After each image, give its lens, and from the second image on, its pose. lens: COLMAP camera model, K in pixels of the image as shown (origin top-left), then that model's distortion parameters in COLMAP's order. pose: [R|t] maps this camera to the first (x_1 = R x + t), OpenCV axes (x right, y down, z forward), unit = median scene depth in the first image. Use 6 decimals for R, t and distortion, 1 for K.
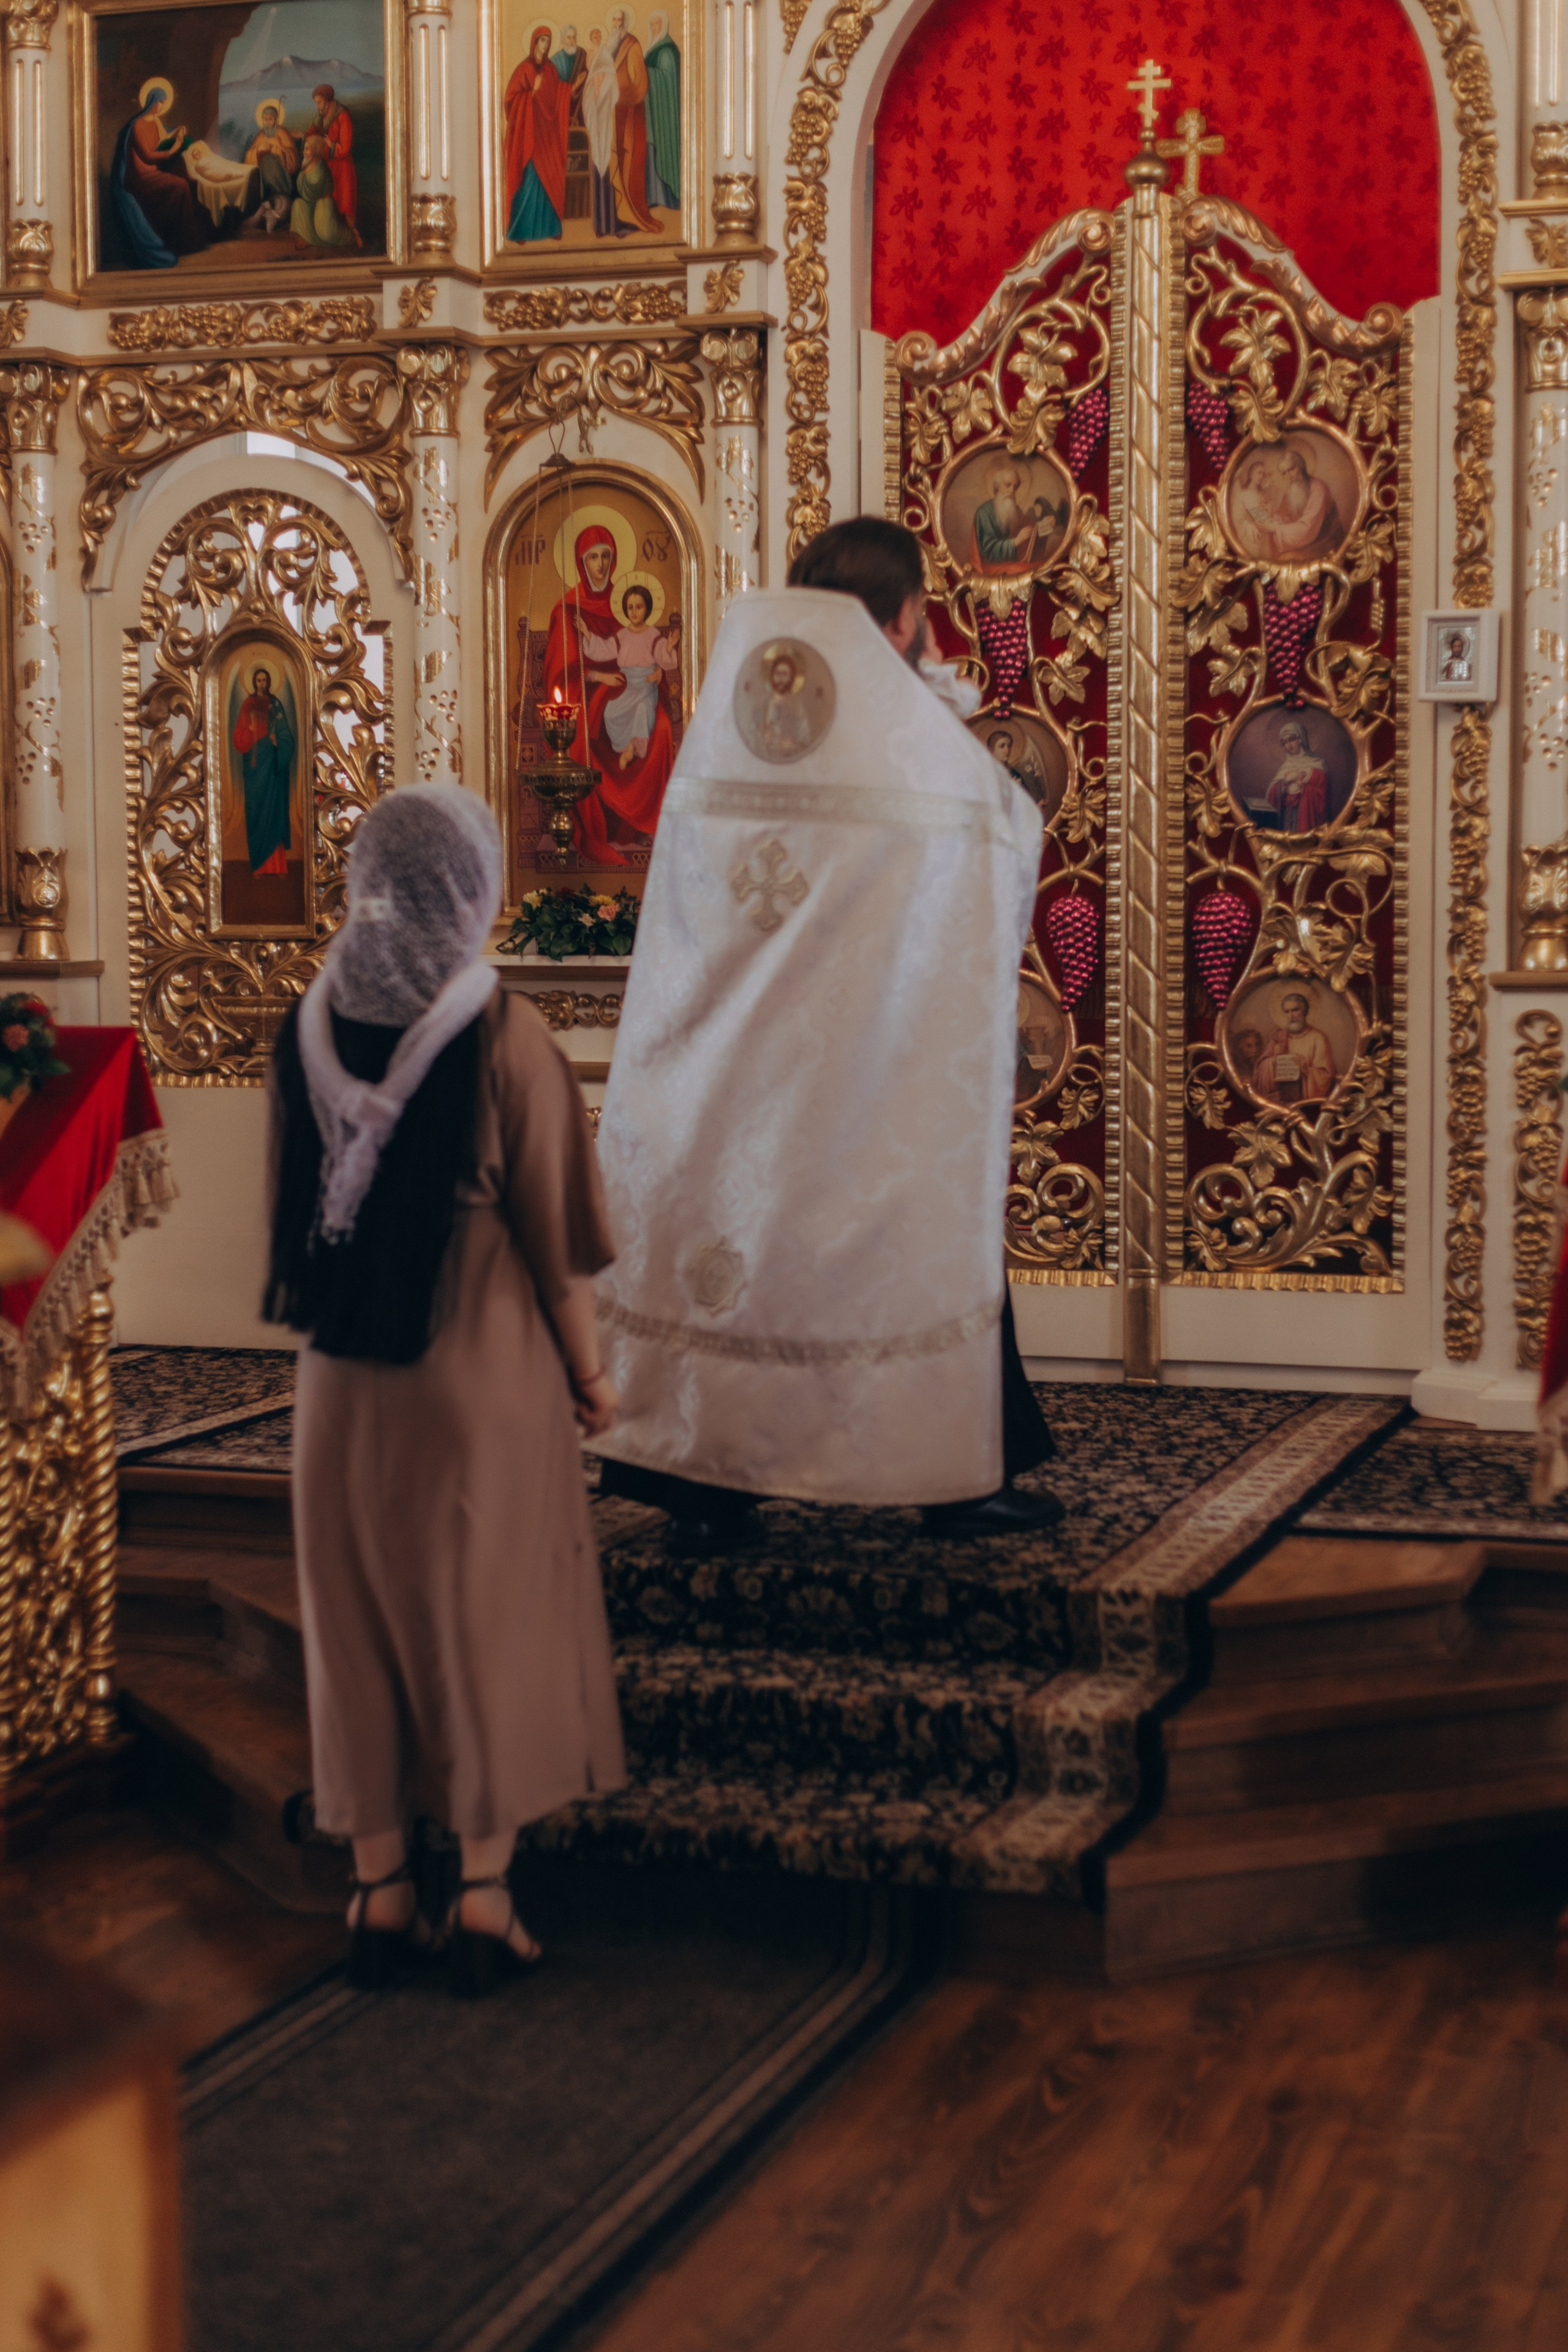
lens RADIAL K [[3873.4, 0, 748.5], [0, 3873.4, 1253.0], [0, 0, 1]] dist [0.061817, 0.000000]
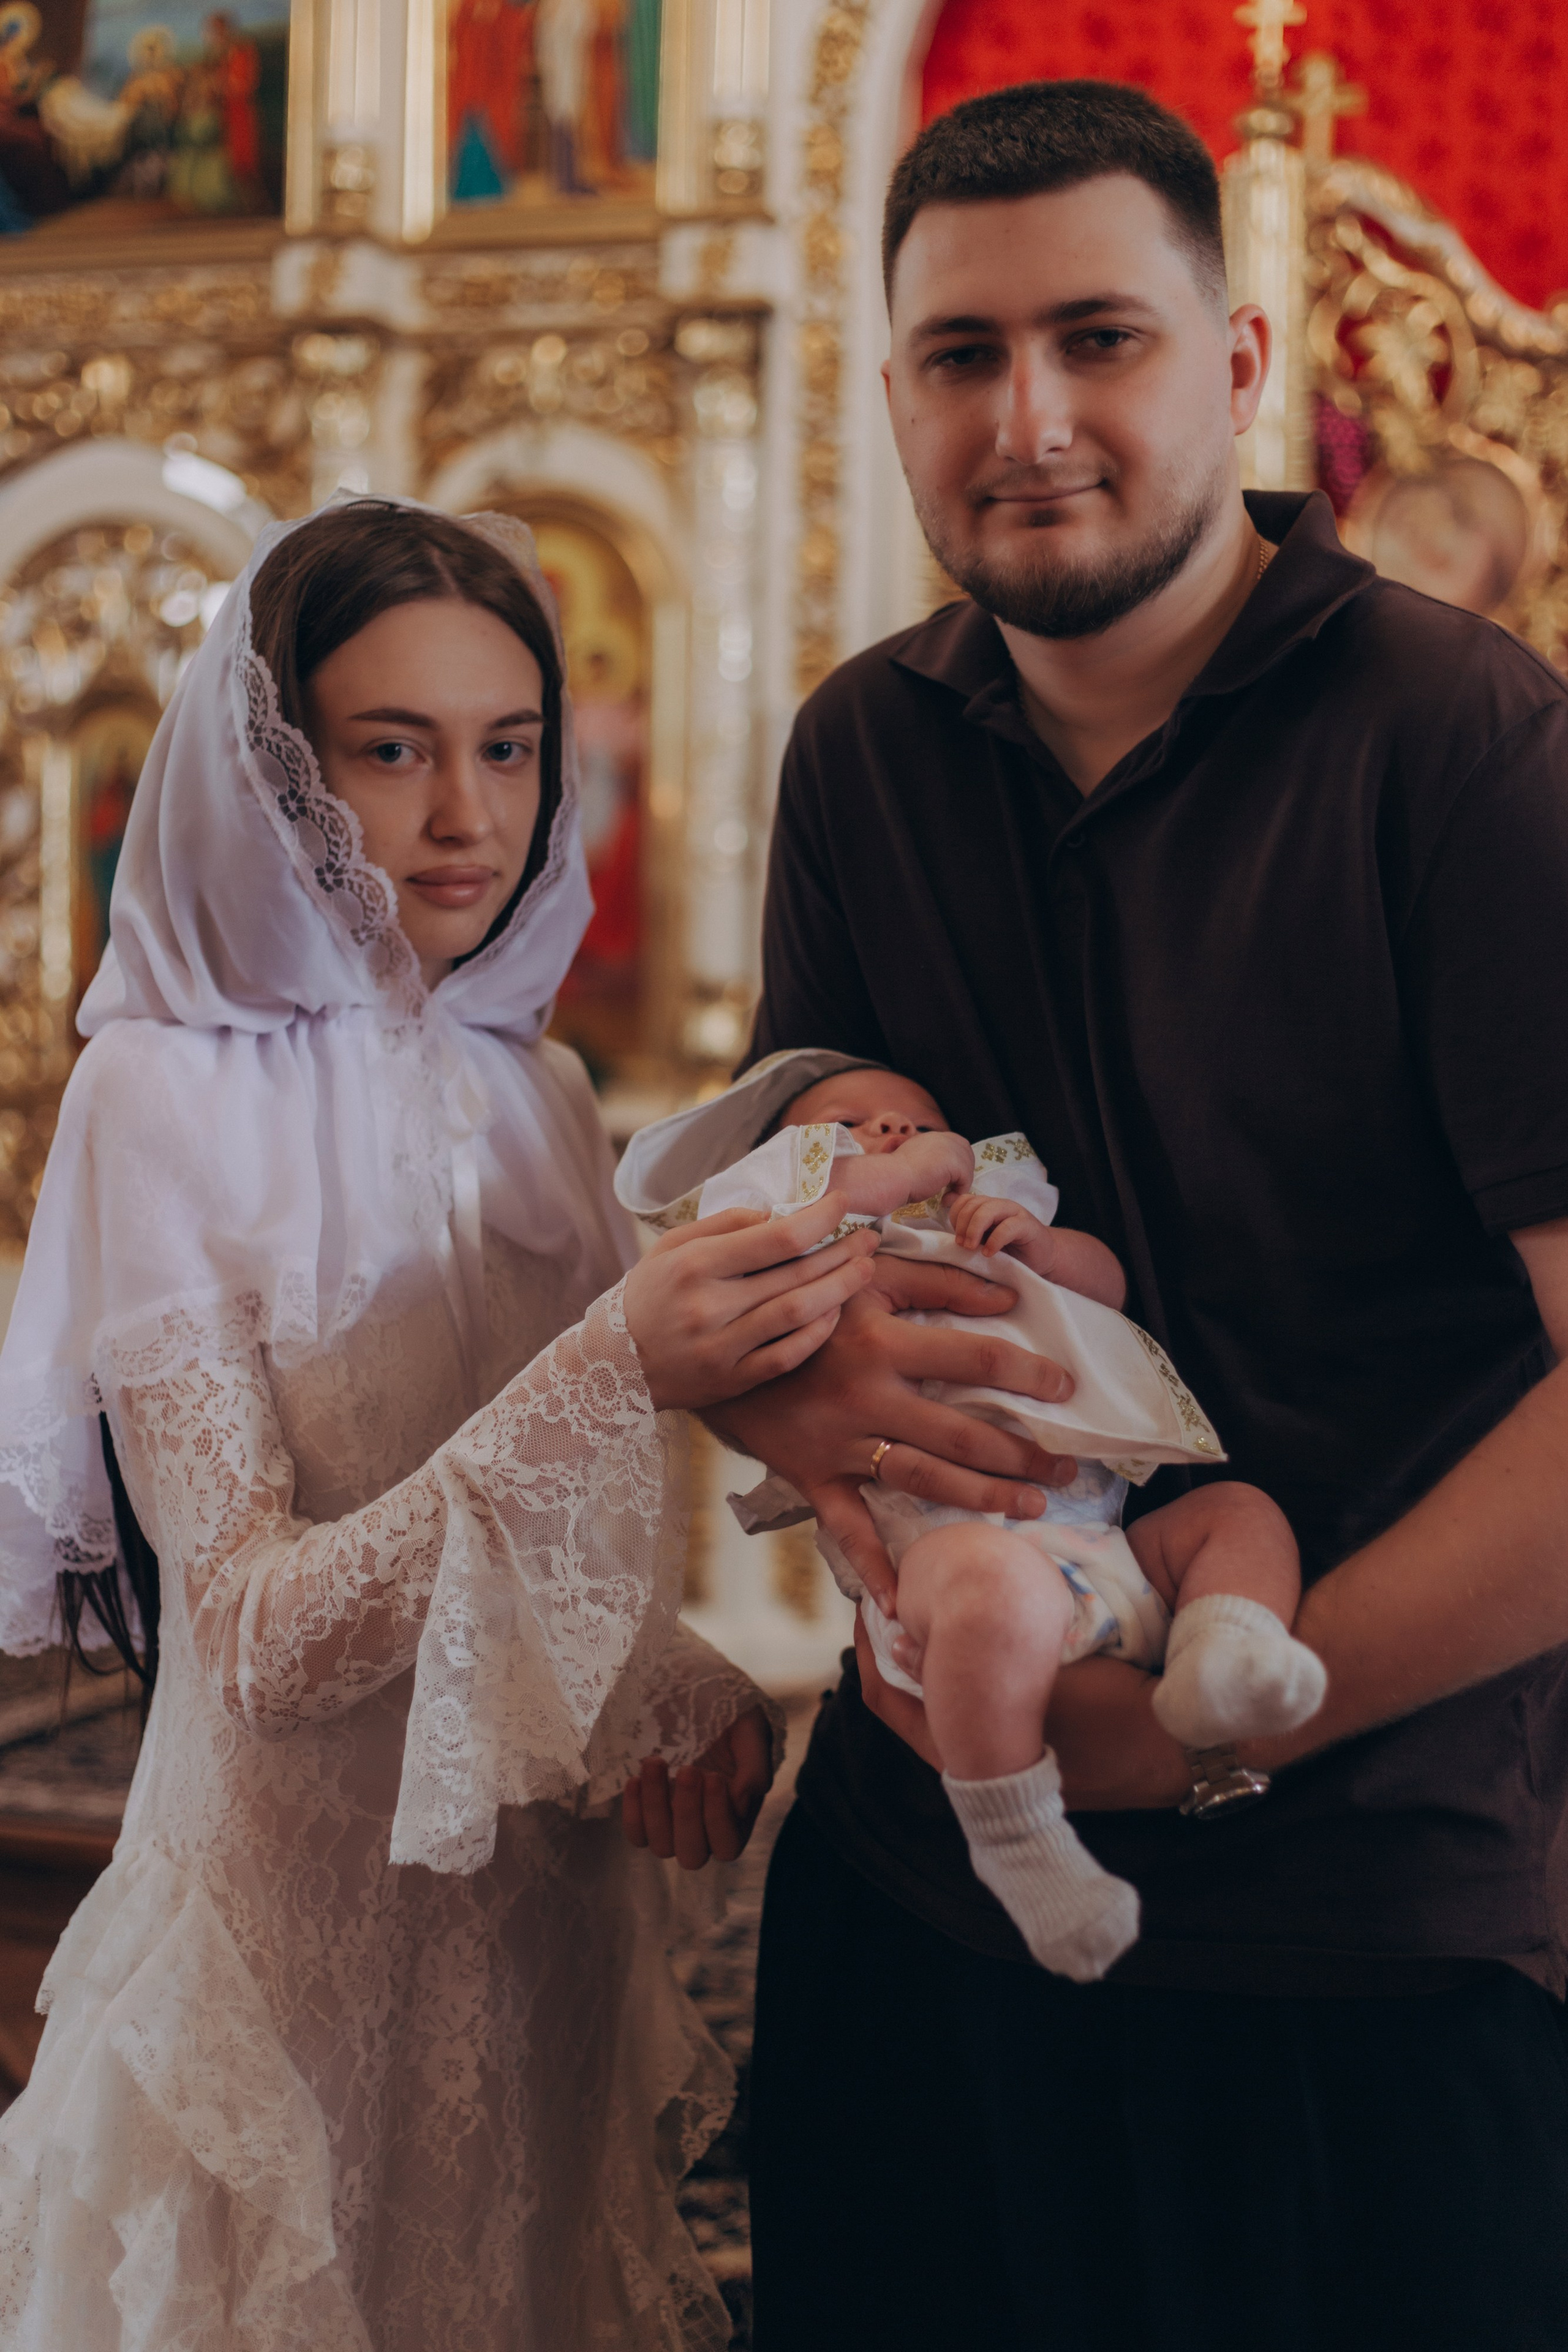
lens RADIAL K [[3638.0, 0, 745.8], [0, 3638.0, 1207.2], [0, 0, 1]] dist [0.023260, 0.000000]
pose [[0.999617, 0.026890, 0.006508, -0.000138], [-0.026529, 0.998377, -0.050392, -0.022760], [-0.007852, 0.050200, 0.998708, 0.279500]]
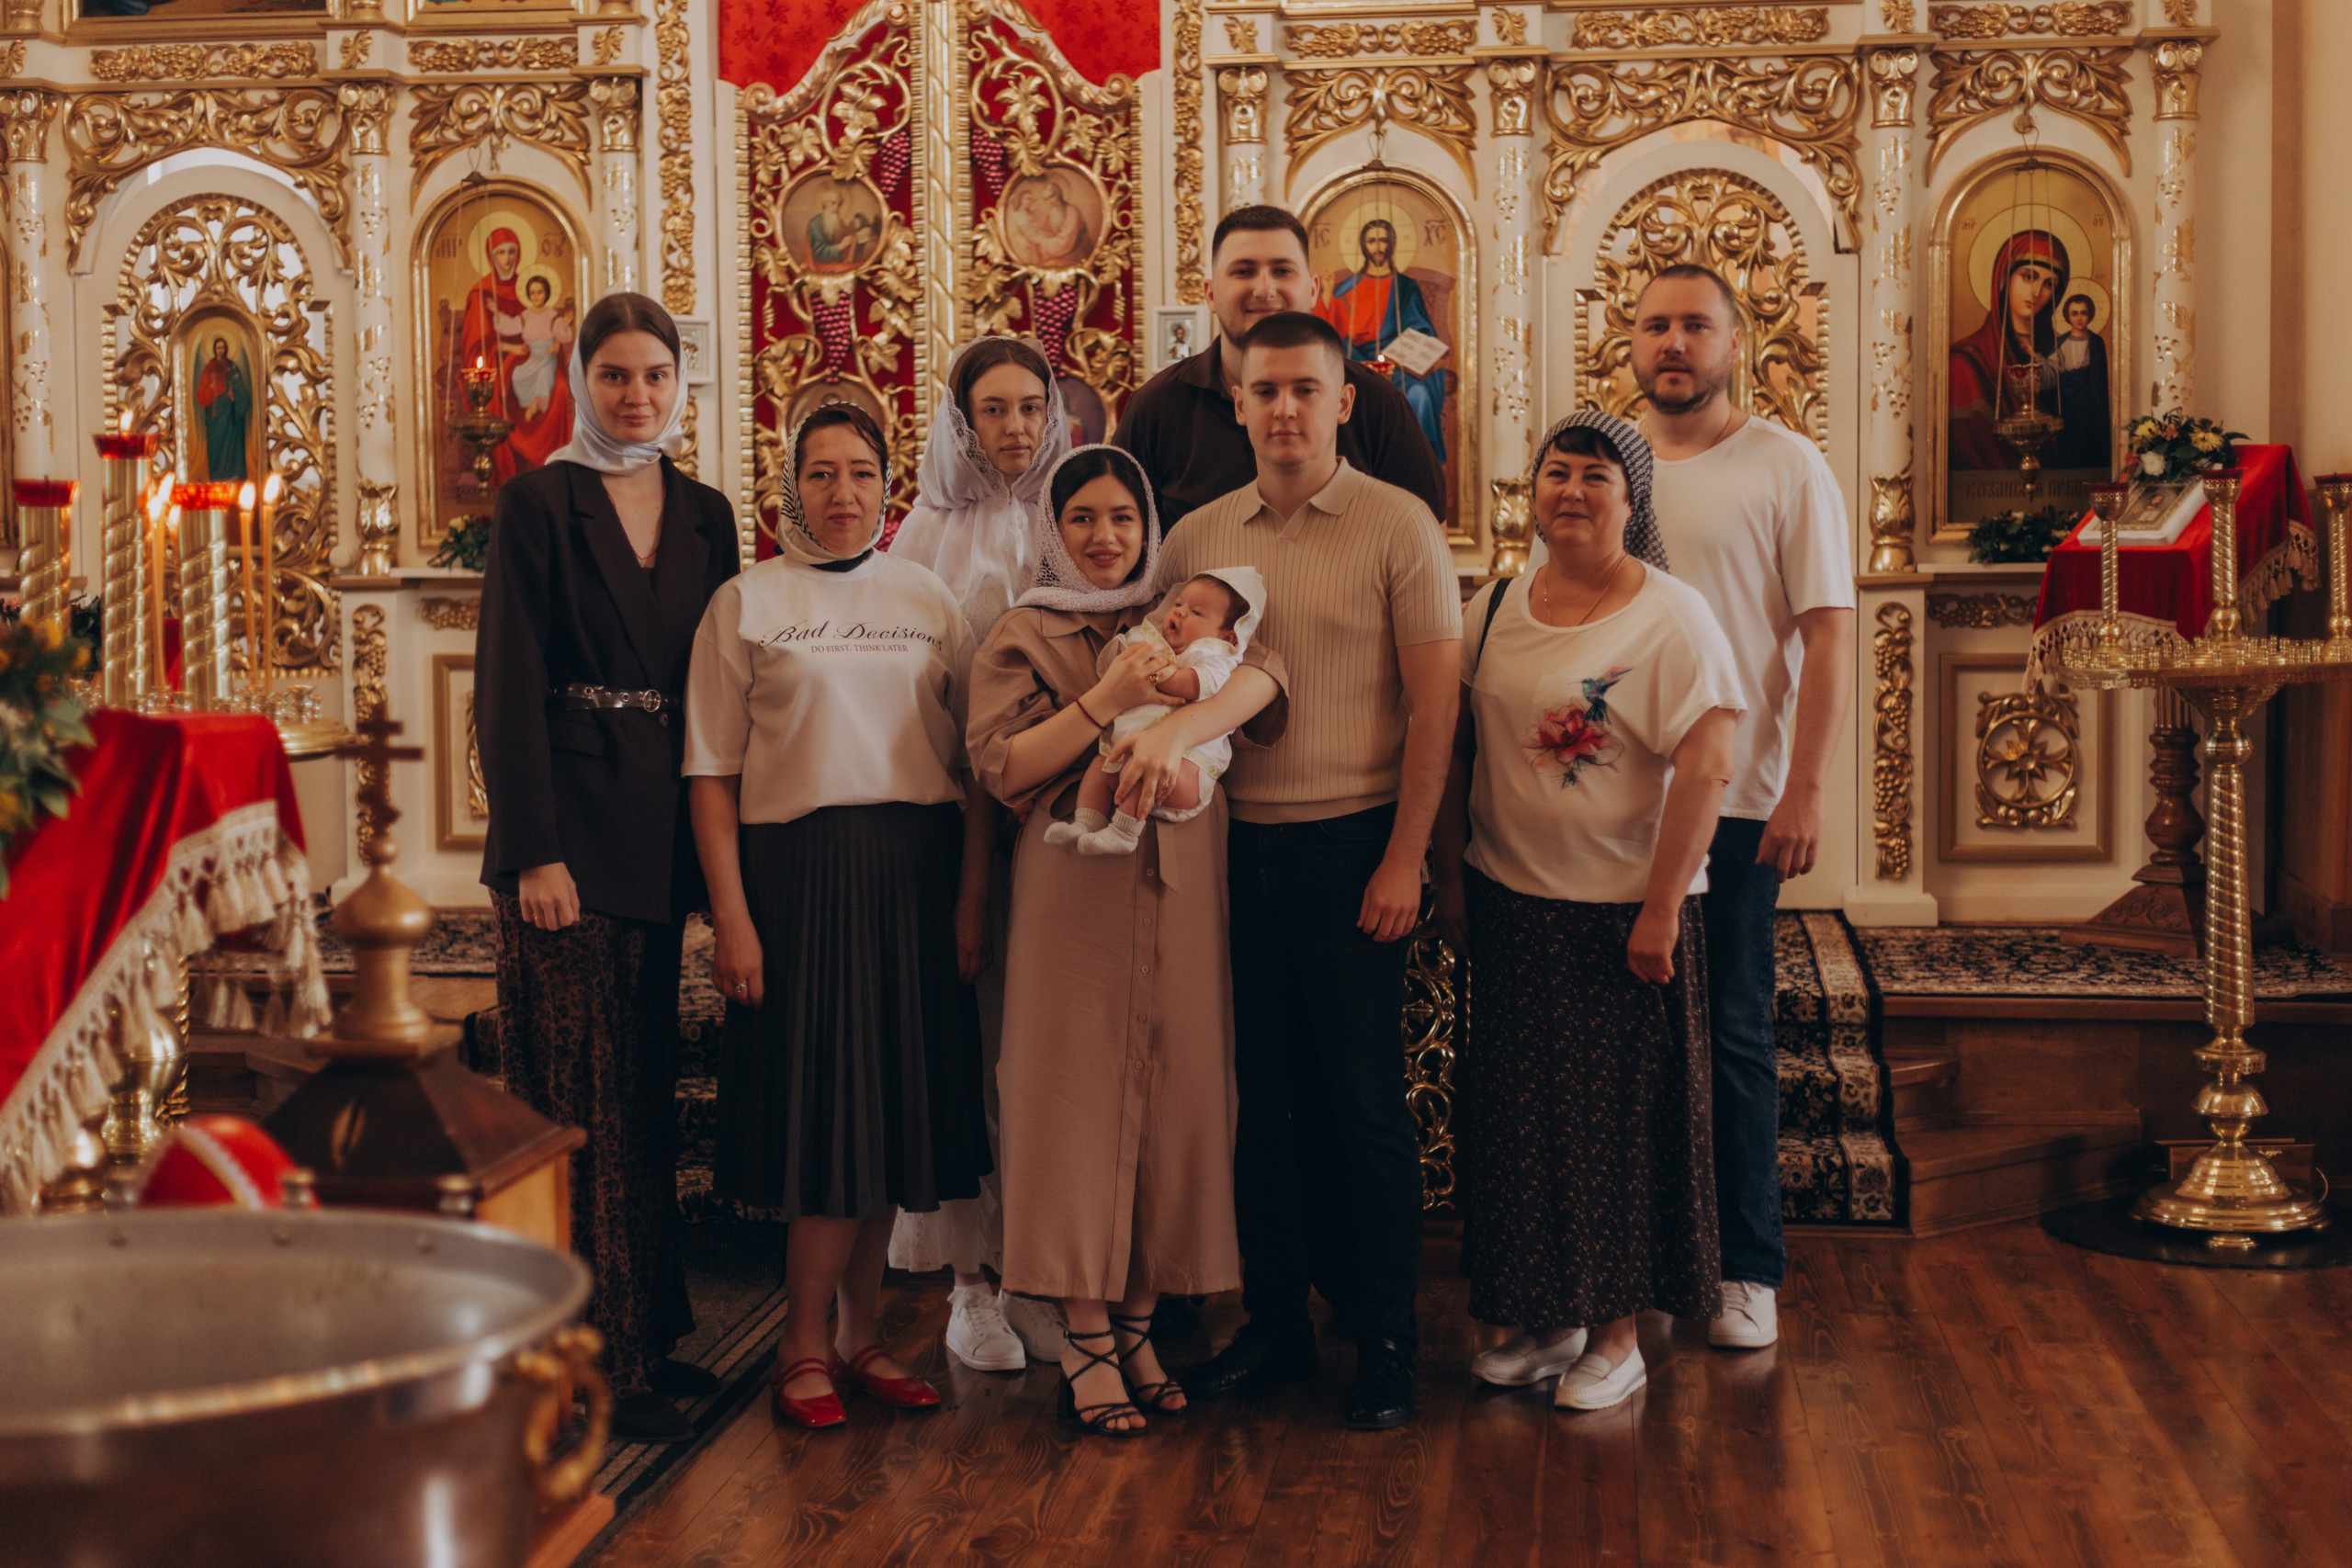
lens RADIAL K [[3637.7, 0, 1227.5], [0, 3637.7, 835.2], [0, 0, 1]] dist [0.023260, 0.000000]
pose [[0.980008, -0.017865, 0.198155, -0.047880], [0.020083, 0.999756, -0.009191, 0.025250], [-0.197943, 0.012986, 0.980128, -0.204651]]
